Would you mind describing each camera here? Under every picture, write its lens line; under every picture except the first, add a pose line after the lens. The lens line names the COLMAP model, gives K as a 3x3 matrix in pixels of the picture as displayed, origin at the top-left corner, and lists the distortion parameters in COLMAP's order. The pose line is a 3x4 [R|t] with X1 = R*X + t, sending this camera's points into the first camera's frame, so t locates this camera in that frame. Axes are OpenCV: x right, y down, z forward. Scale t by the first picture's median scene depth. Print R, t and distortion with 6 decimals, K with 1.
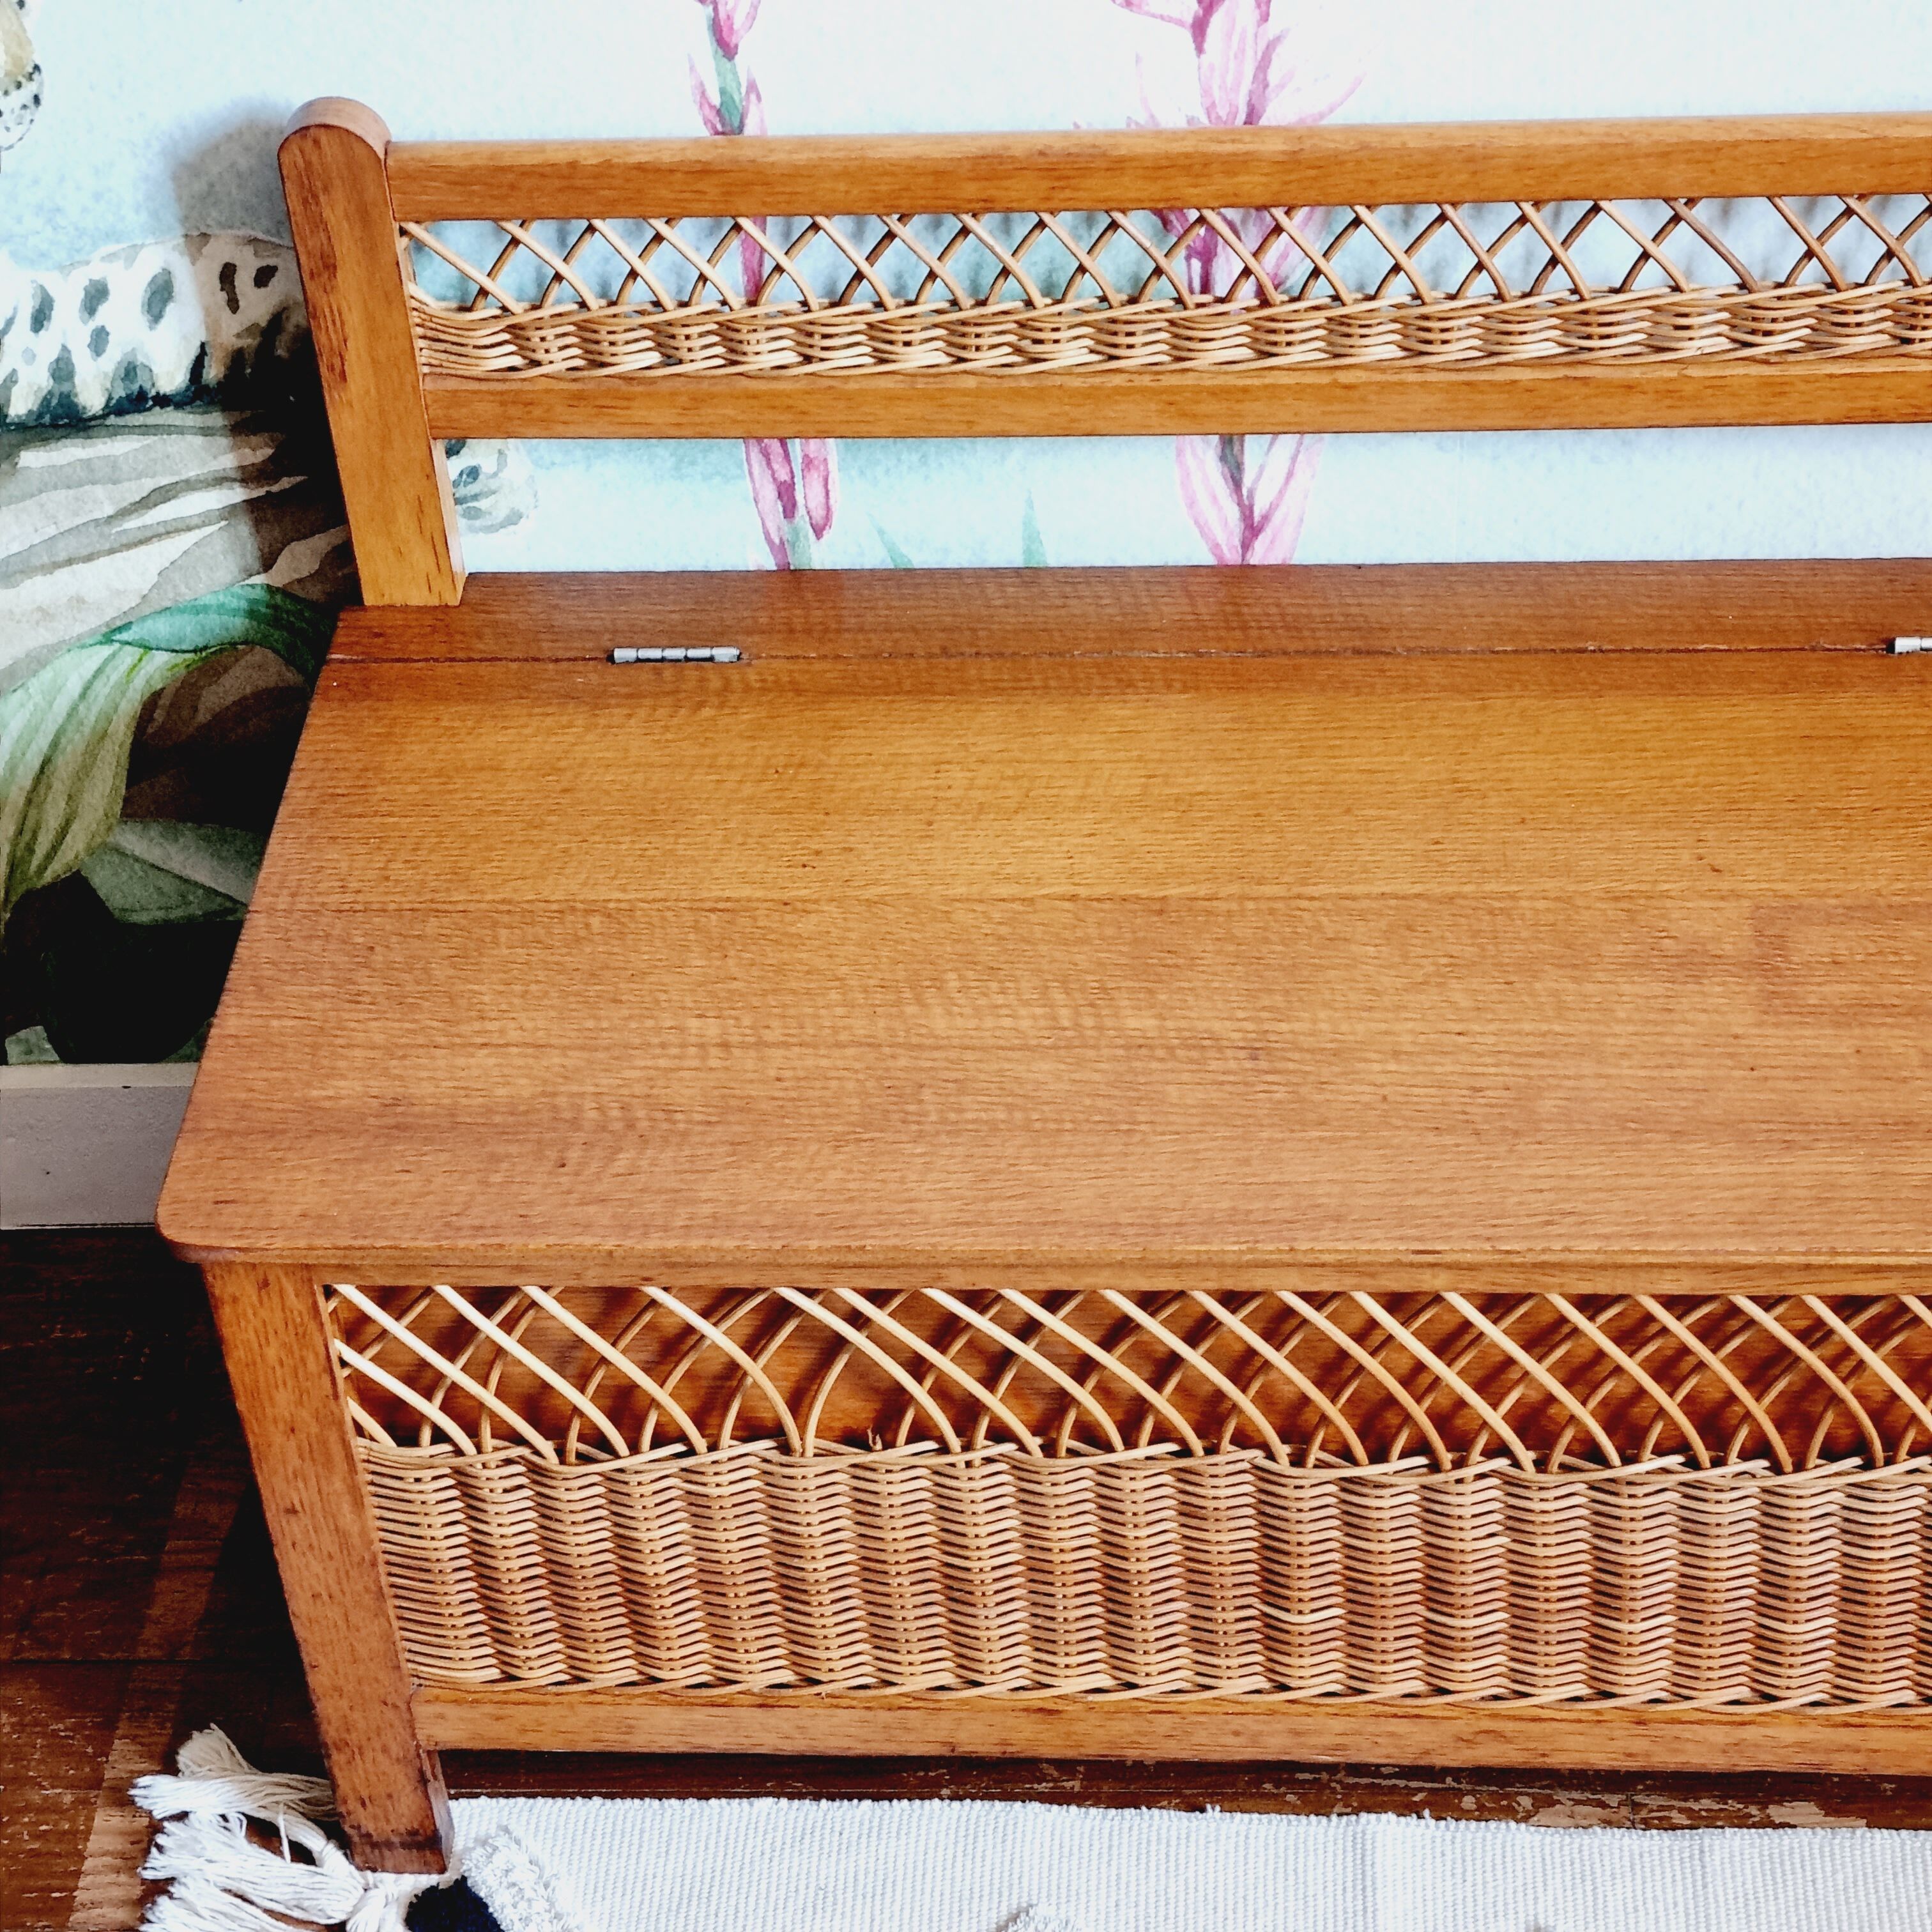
lens RADIAL K [[3923.8, 0, 962.6], [0, 3923.8, 1017.5], [0, 0, 1]] dist [0.077115, 0.000000]
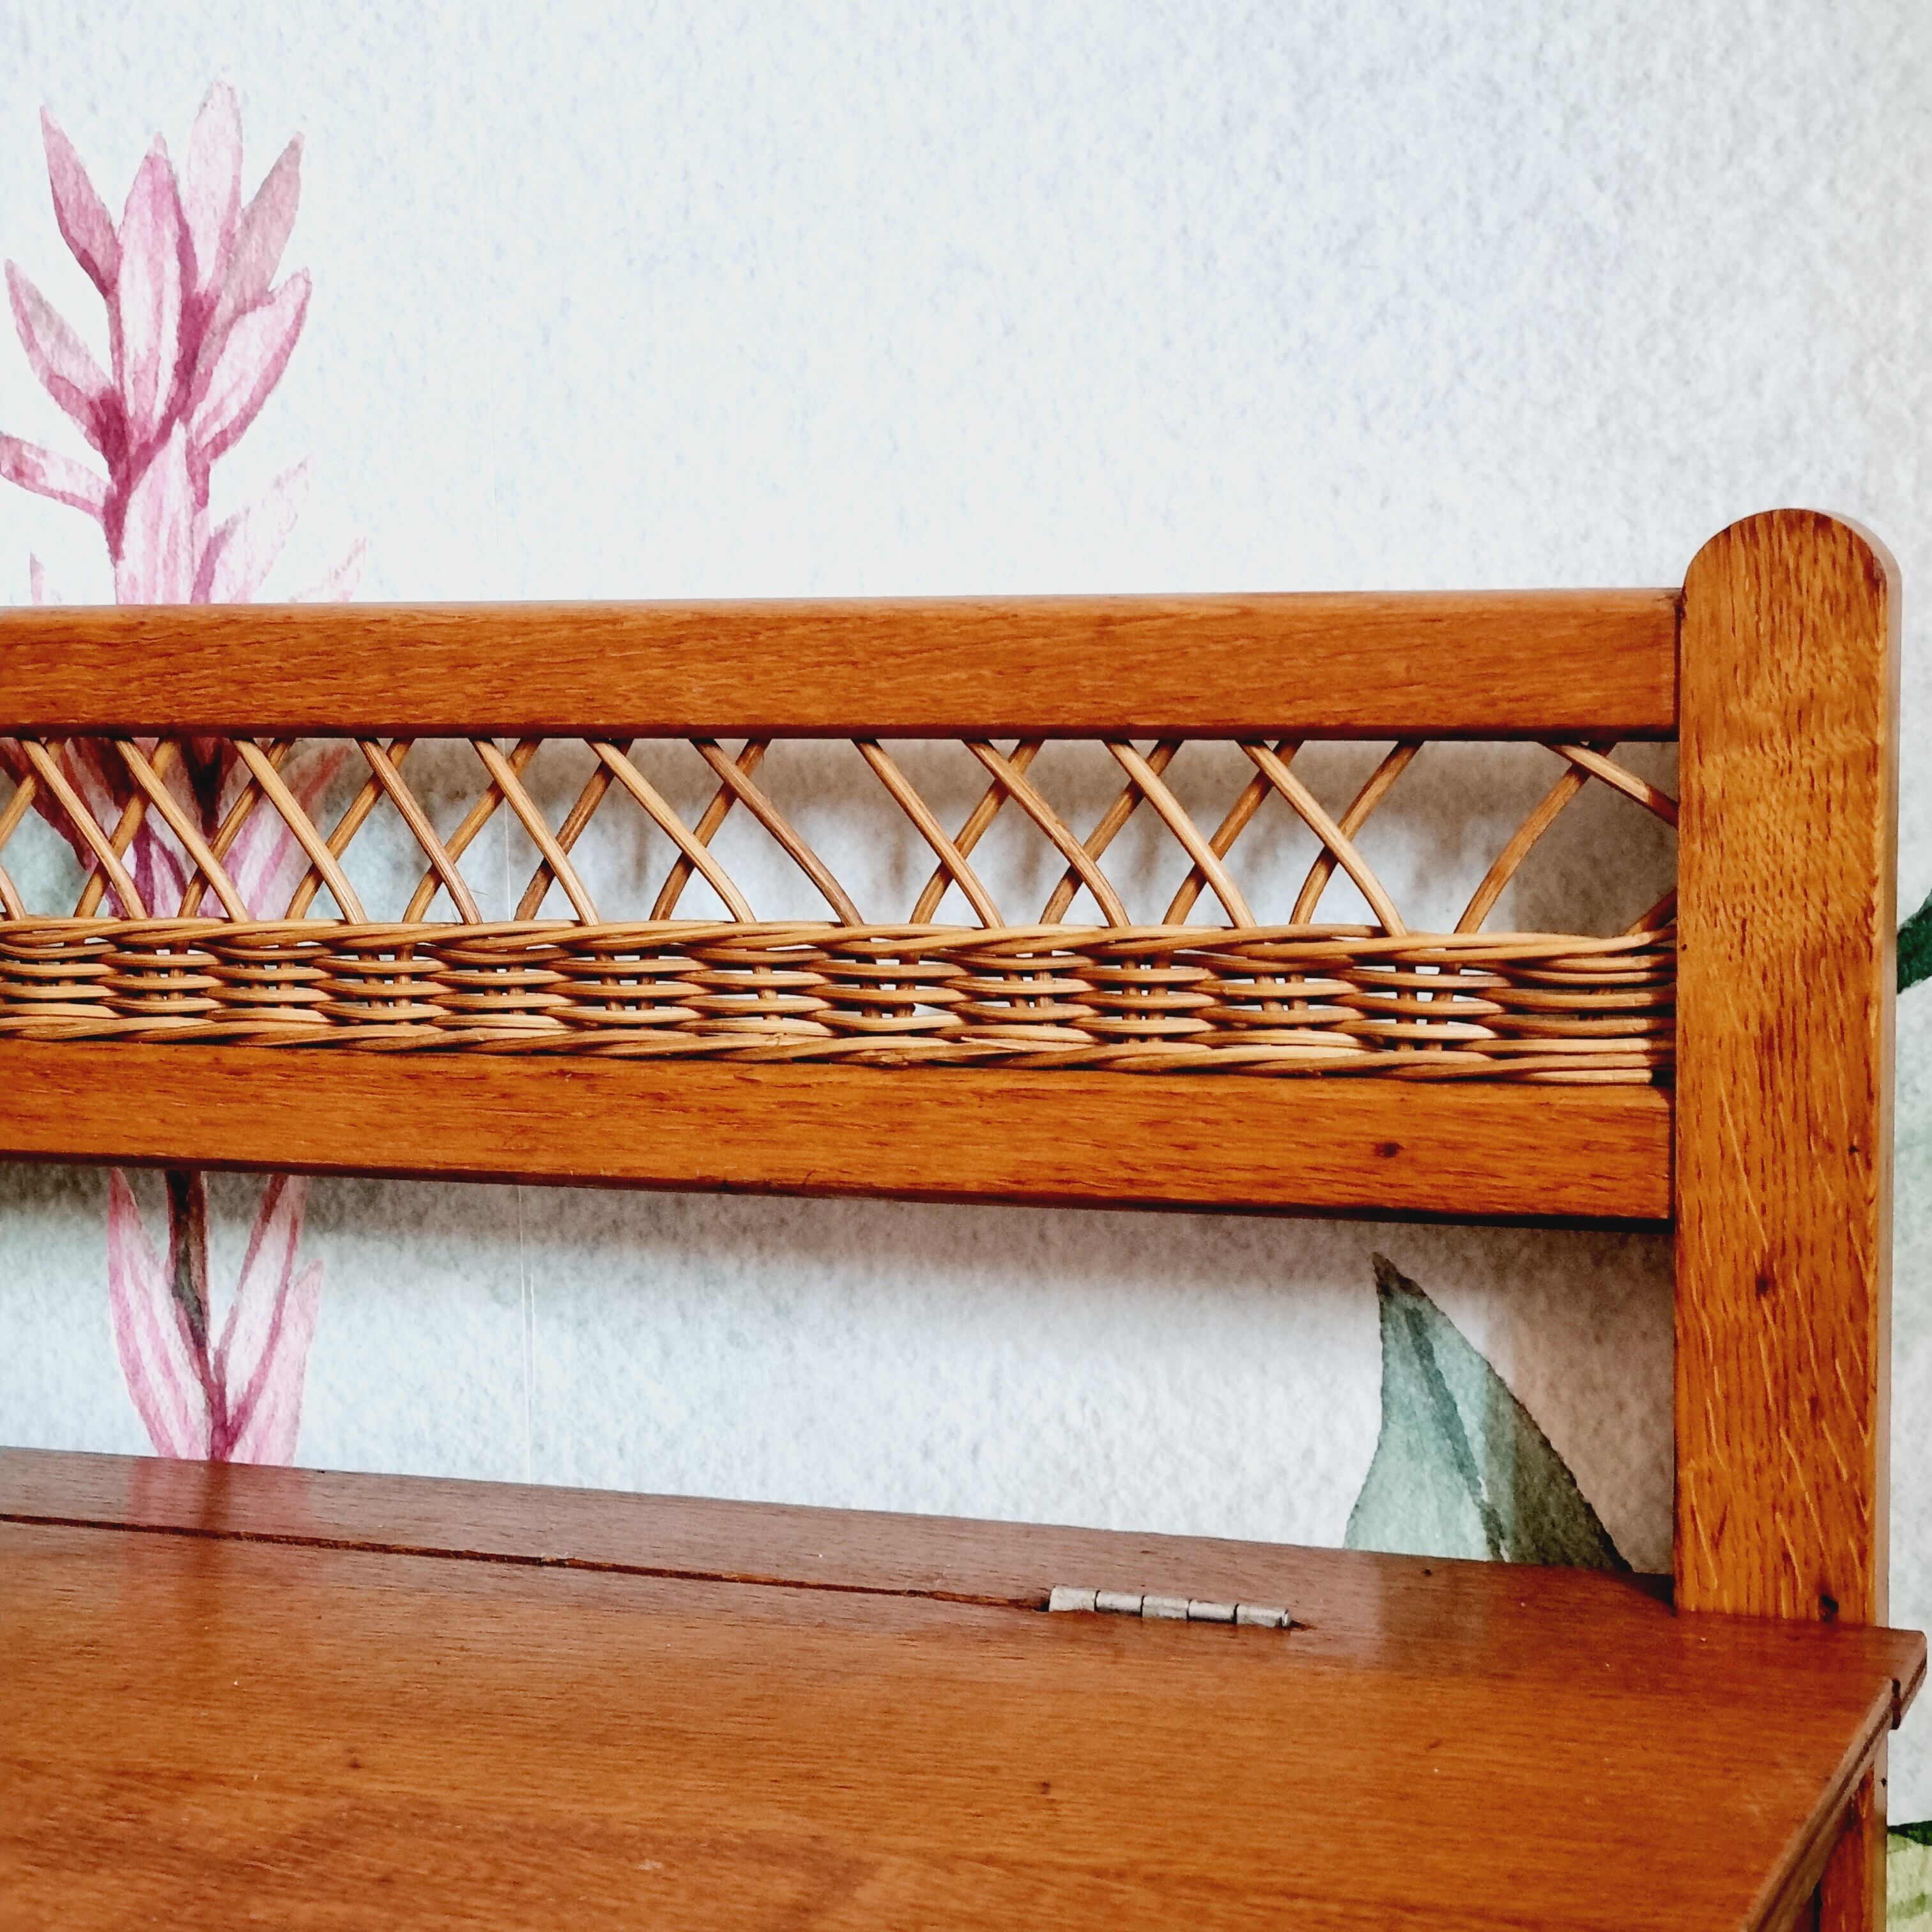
lens RADIAL K [[3923.8, 0, 1014.7], [0, 3923.8, 1086.5], [0, 0, 1]] dist [0.077115, 0.000000]
pose [[0.950744, 0.073880, -0.301044, 0.386933], [-0.224435, 0.833952, -0.504136, 0.112985], [0.213811, 0.546869, 0.809456, 0.547439]]
